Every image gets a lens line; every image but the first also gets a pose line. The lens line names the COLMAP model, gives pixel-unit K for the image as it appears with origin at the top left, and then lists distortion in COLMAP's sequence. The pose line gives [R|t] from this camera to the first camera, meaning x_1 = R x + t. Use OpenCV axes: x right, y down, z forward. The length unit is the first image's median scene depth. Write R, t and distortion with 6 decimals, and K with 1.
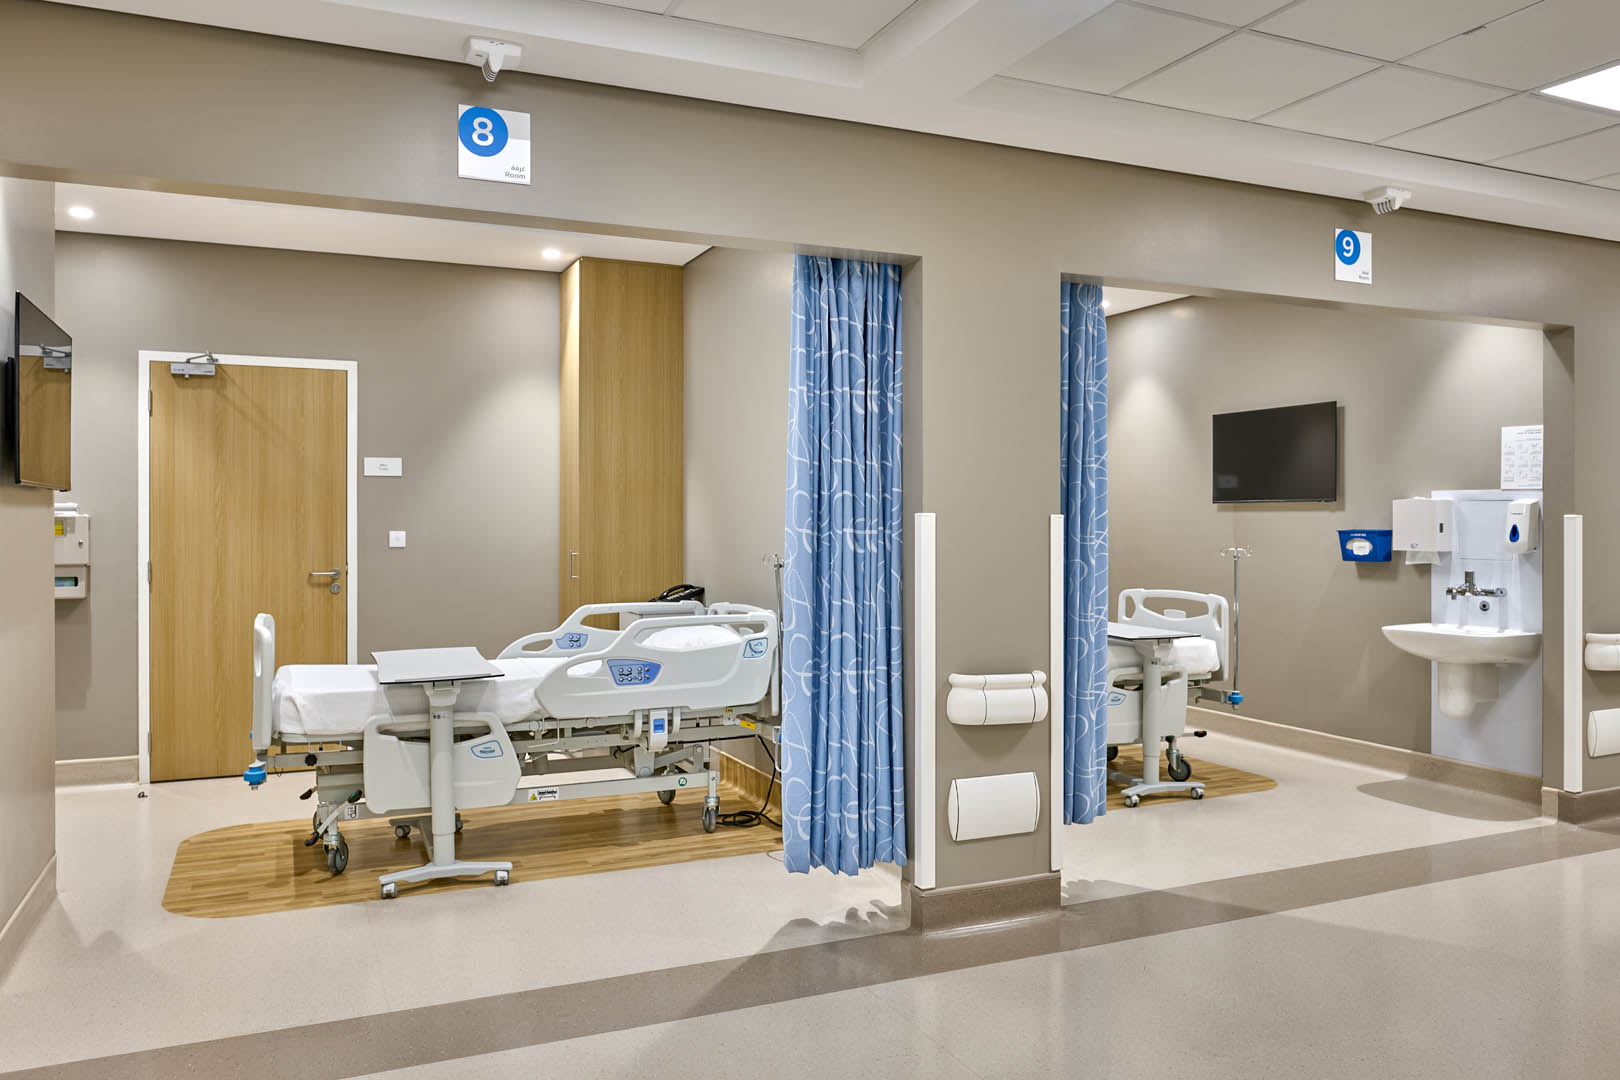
lens RADIAL K [[1218.3, 0, 812.8], [0, 1218.3, 534.0], [0, 0, 1]] dist [-0.007567, -0.007974]
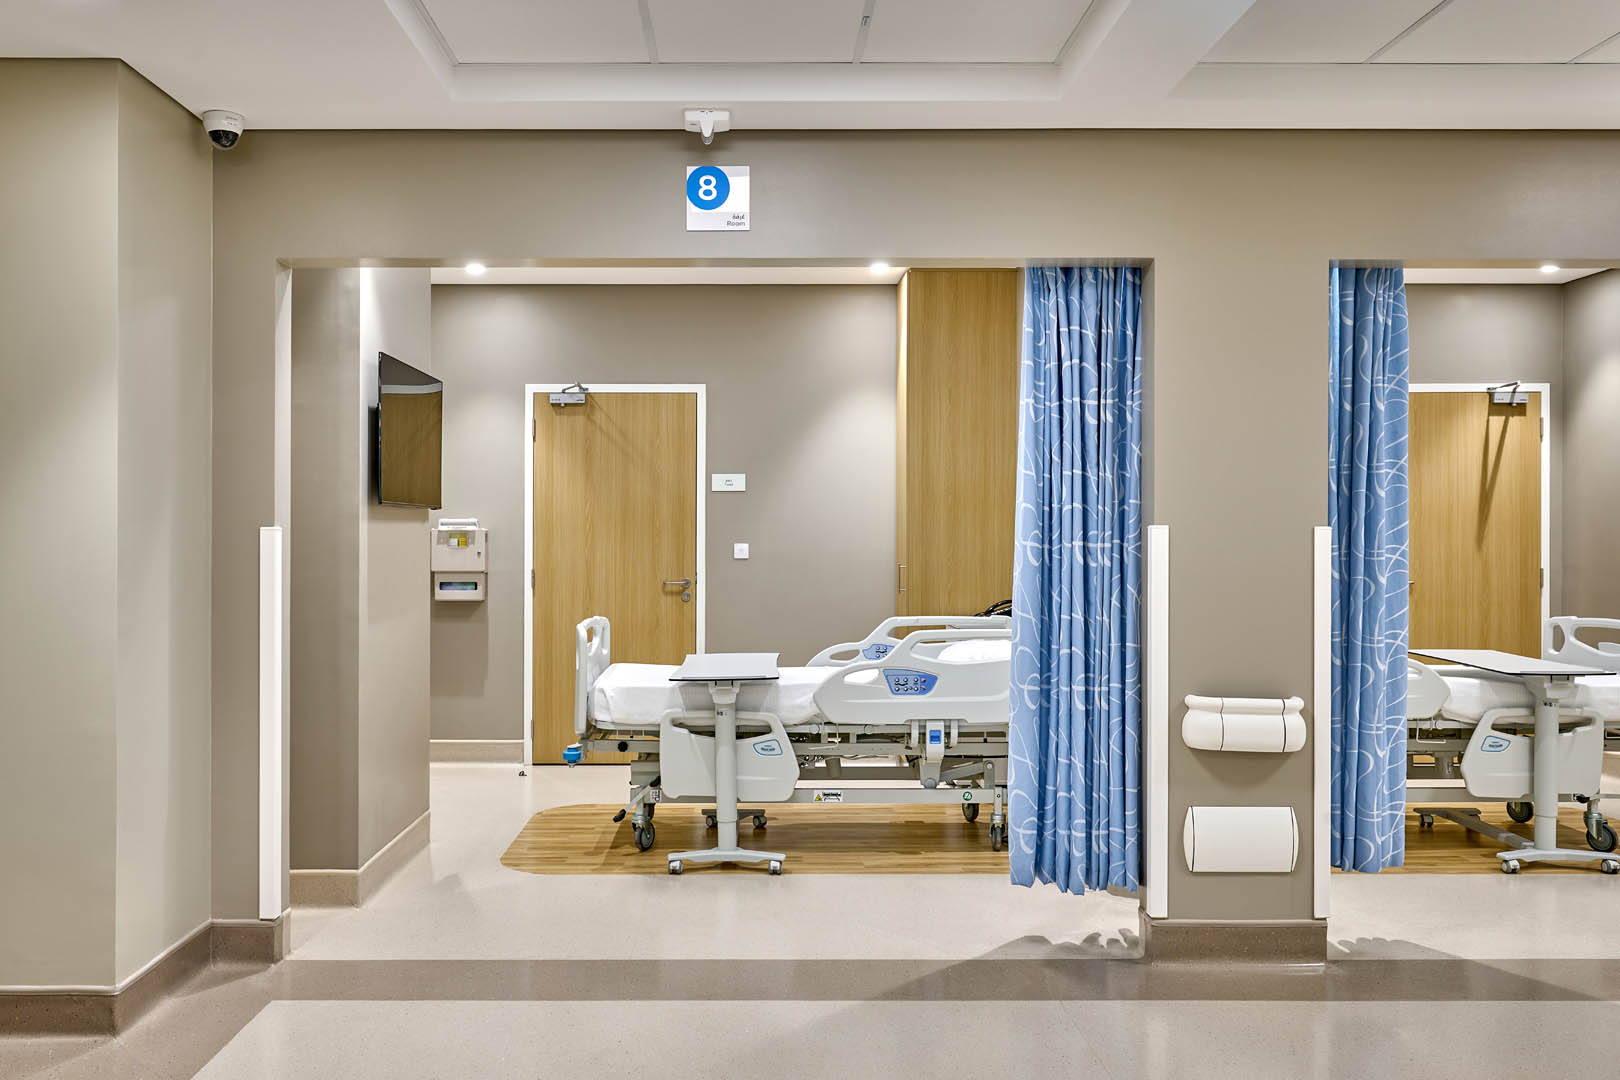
lens RADIAL K [[1454.2, 0, 811.5], [0, 1454.2, 549.1], [0, 0, 1]] dist [-0.002213, -0.004855]
pose [[0.906426, 0.004215, -0.422344, 0.312470], [-0.004135, 0.999991, 0.001105, 0.001182], [0.422344, 0.000745, 0.906435, -0.144538]]
